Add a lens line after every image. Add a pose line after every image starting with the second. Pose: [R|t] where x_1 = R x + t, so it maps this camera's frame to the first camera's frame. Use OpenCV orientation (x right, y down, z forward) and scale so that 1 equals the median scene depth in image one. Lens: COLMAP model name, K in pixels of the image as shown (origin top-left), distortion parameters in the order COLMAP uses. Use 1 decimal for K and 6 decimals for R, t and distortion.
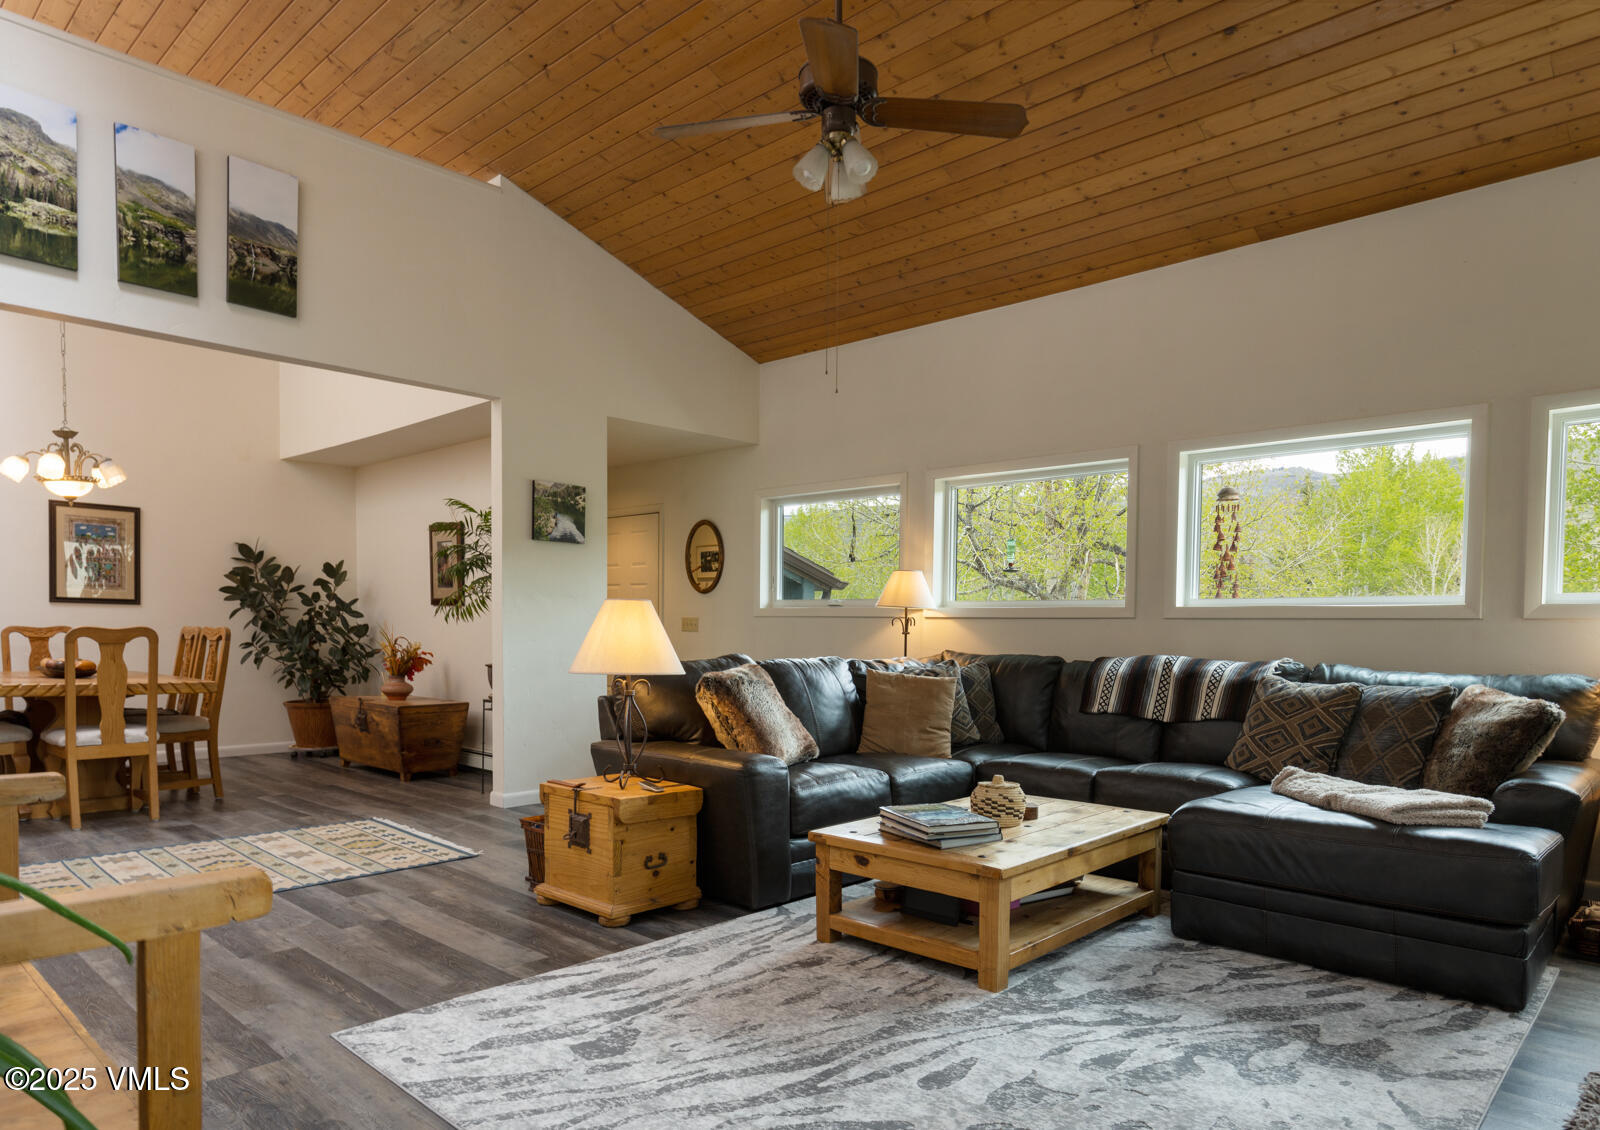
lens RADIAL K [[992.9, 0, 829.4], [0, 992.9, 678.7], [0, 0, 1]] dist [0.004335, 0.000798]
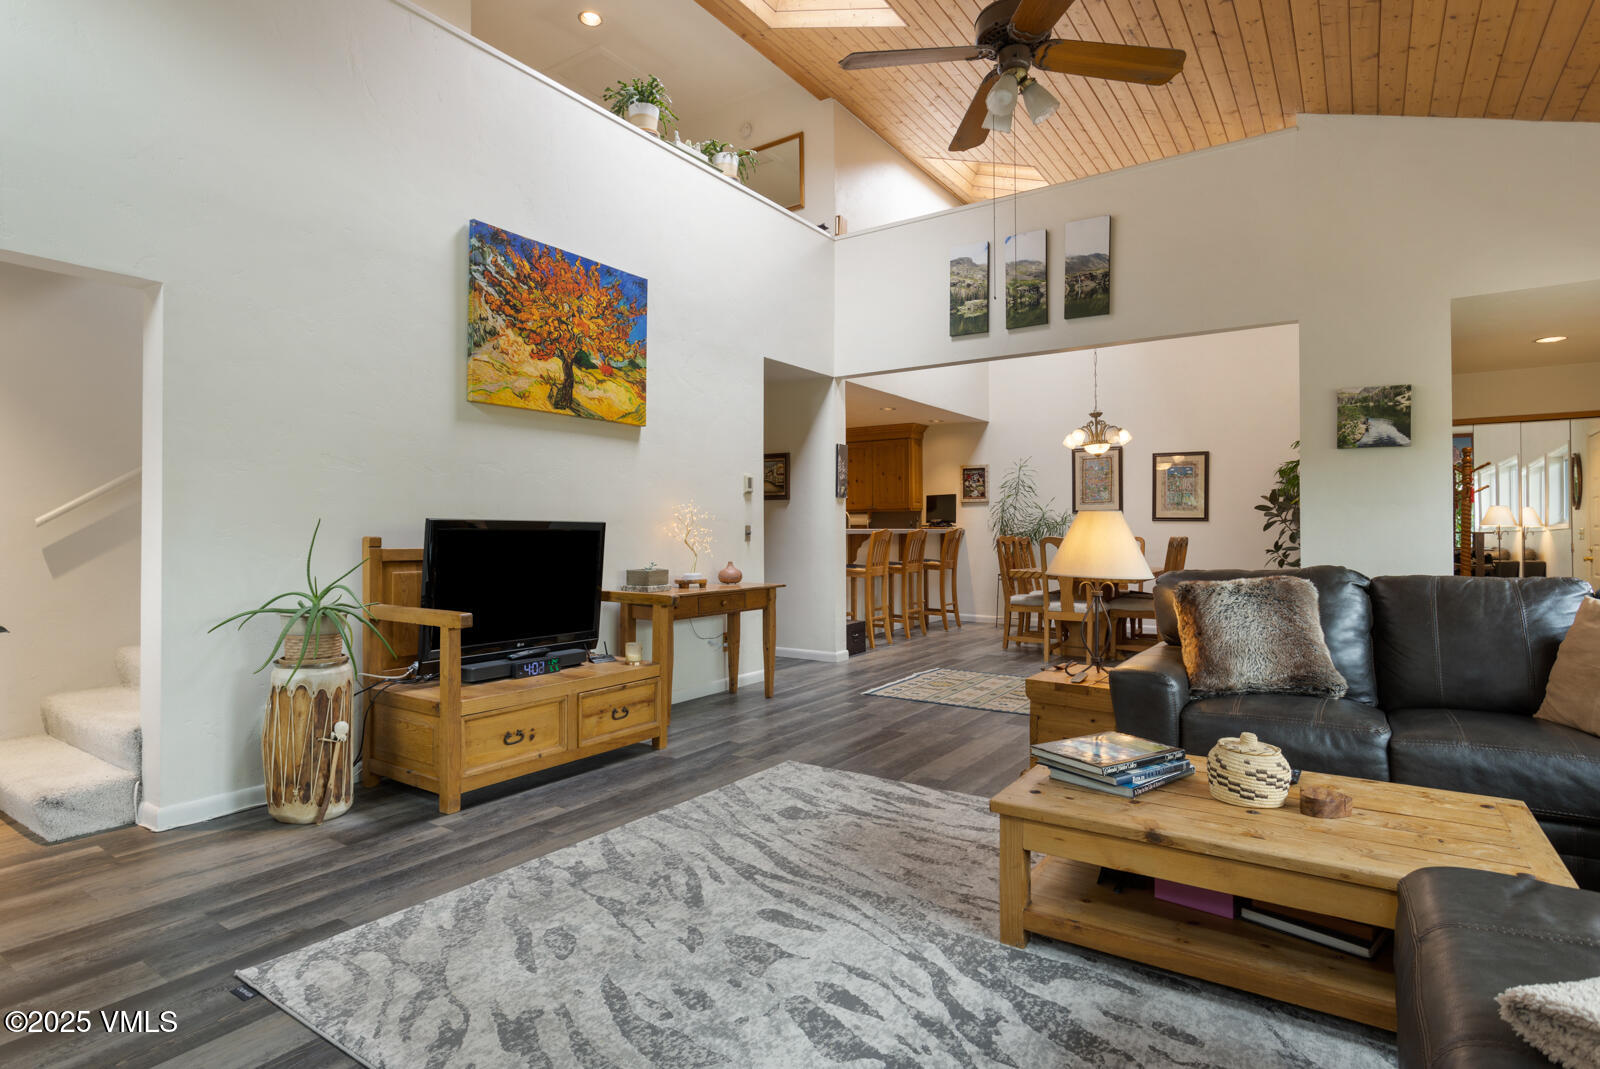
lens RADIAL K [[826.8, 0, 803.1], [0, 826.8, 527.7], [0, 0, 1]] dist [0.000665, -0.000147]
pose [[0.146759, -0.013015, -0.989087, 0.847087], [-0.053221, 0.998361, -0.021034, -0.028272], [0.987739, 0.055727, 0.145826, 0.672197]]
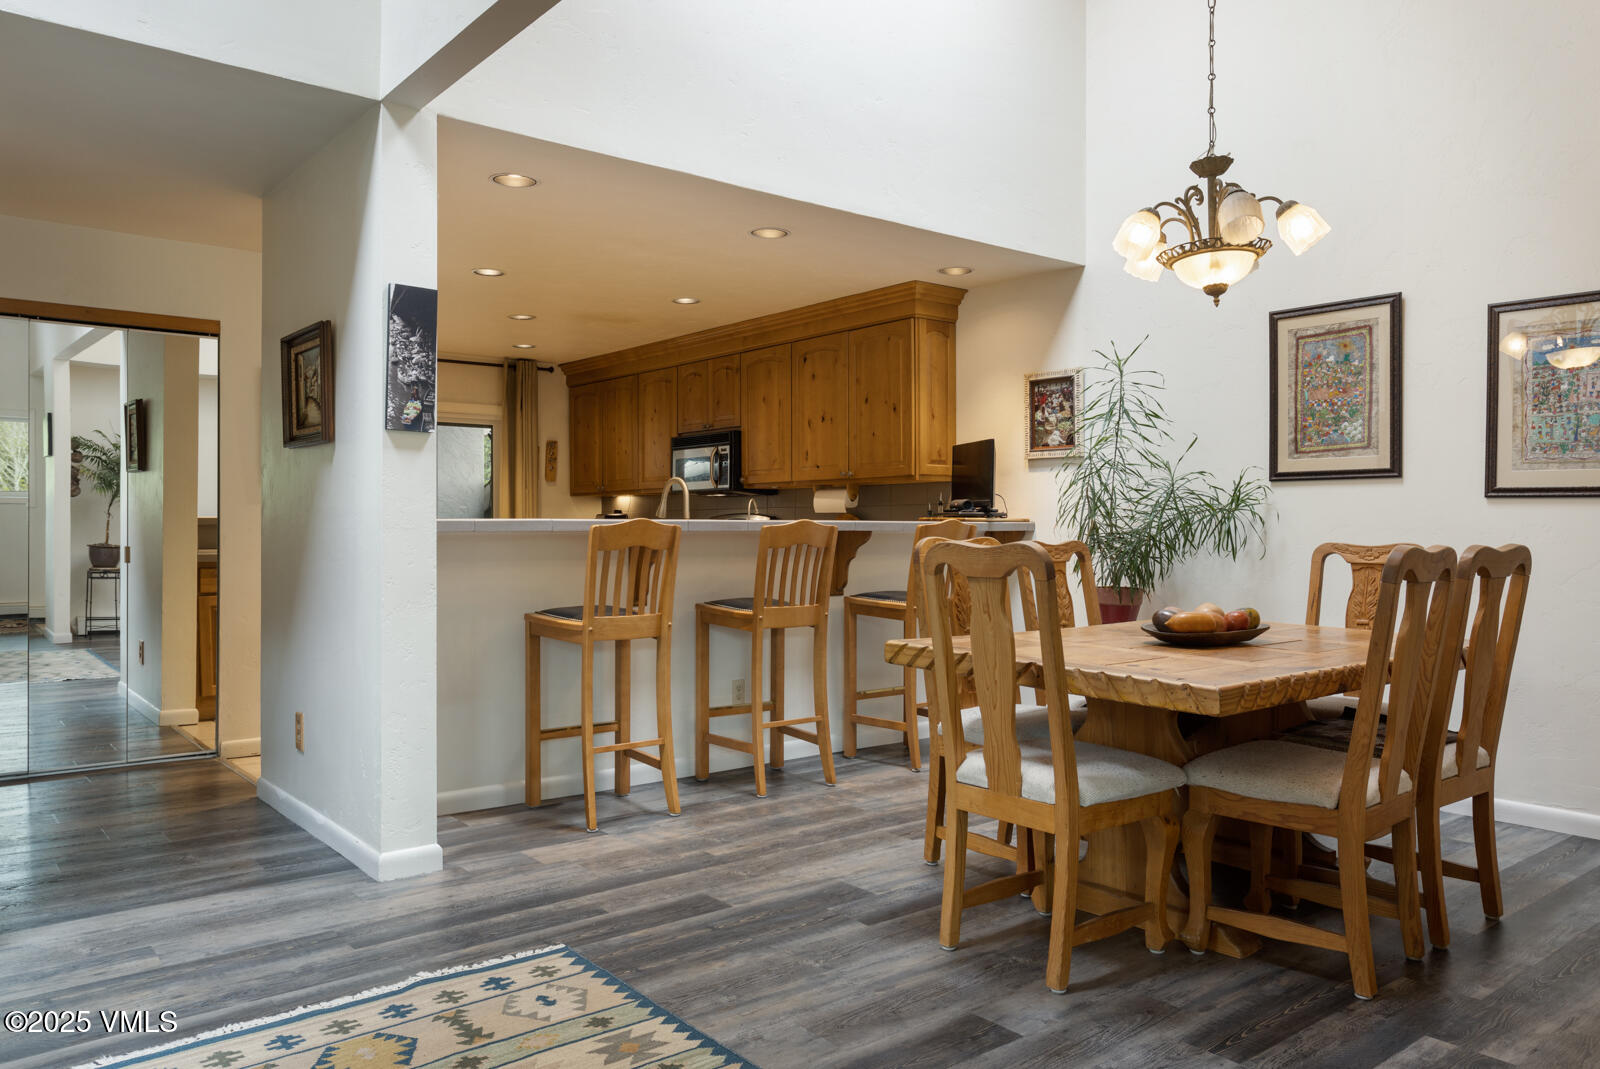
lens RADIAL K [[1136.5, 0, 798.1], [0, 1136.5, 536.5], [0, 0, 1]] dist [0.007411, 0.000616]
pose [[-0.150050, 0.000466, -0.988678, -0.294101], [-0.058391, 0.998250, 0.009332, -0.092931], [0.986953, 0.059130, -0.149760, 1.652141]]
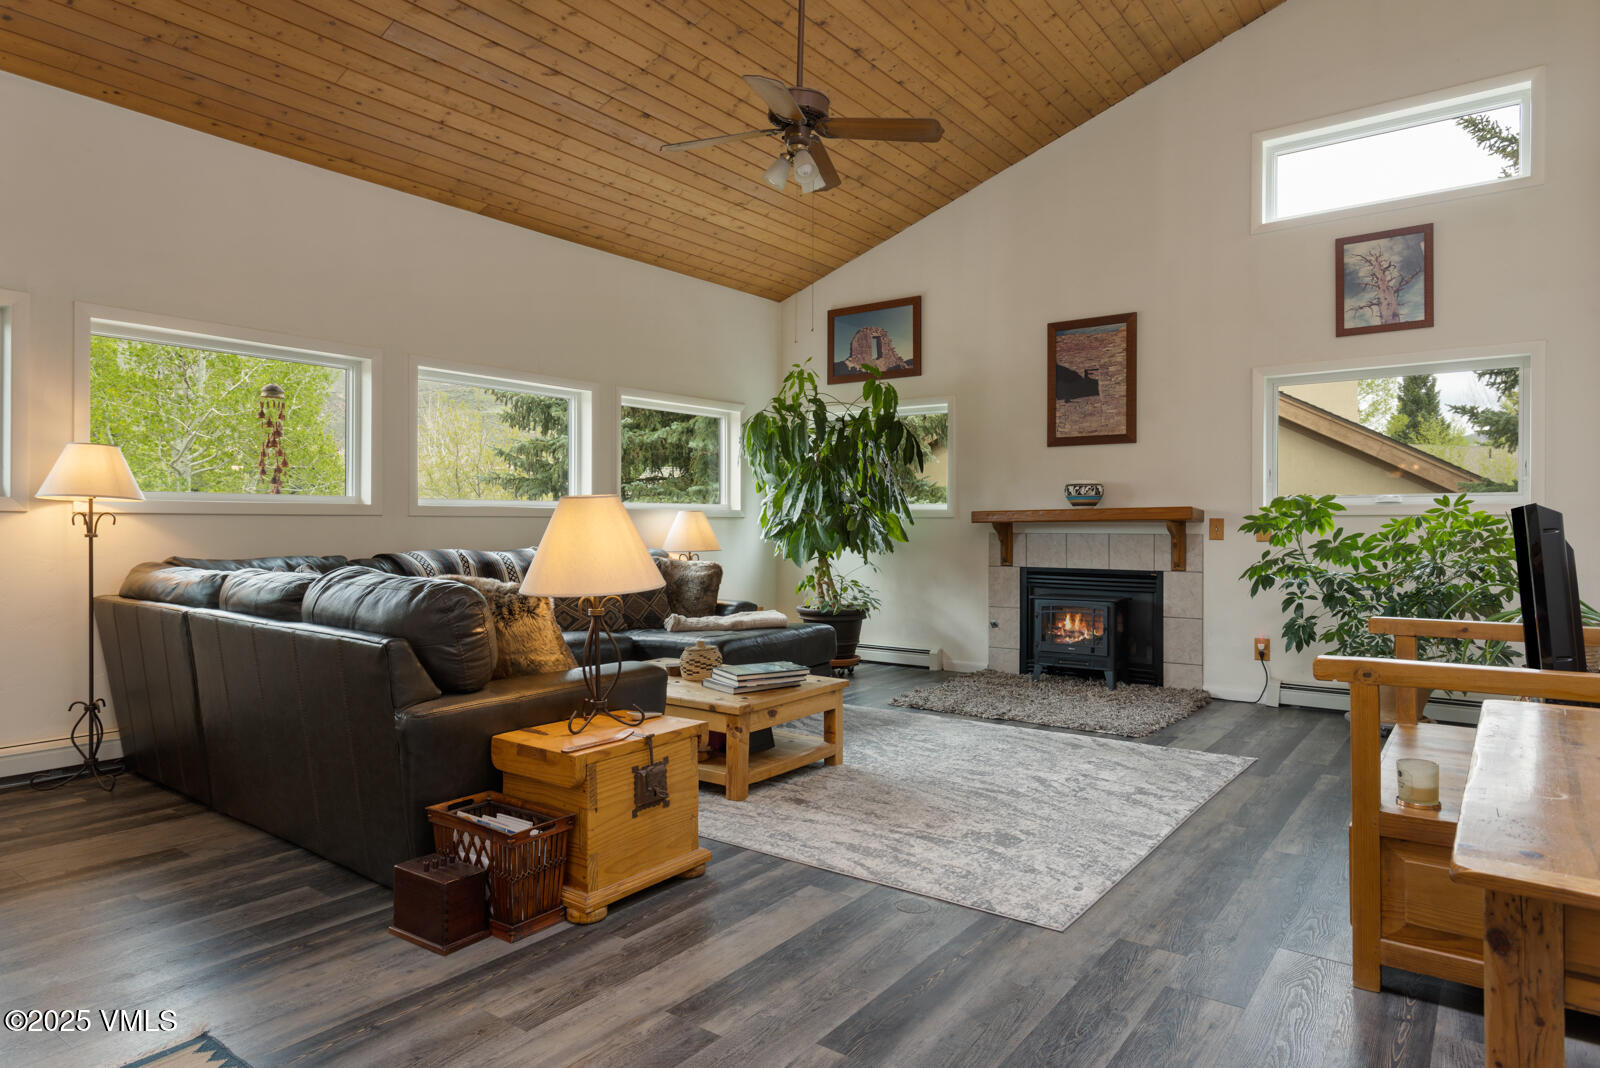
lens RADIAL K [[948.8, 0, 797.5], [0, 948.8, 528.5], [0, 0, 1]] dist [0.003343, 0.000053]
pose [[-0.099411, -0.013660, 0.994953, -1.229028], [0.053661, 0.998377, 0.019068, -0.073297], [-0.993598, 0.055286, -0.098517, 1.149928]]
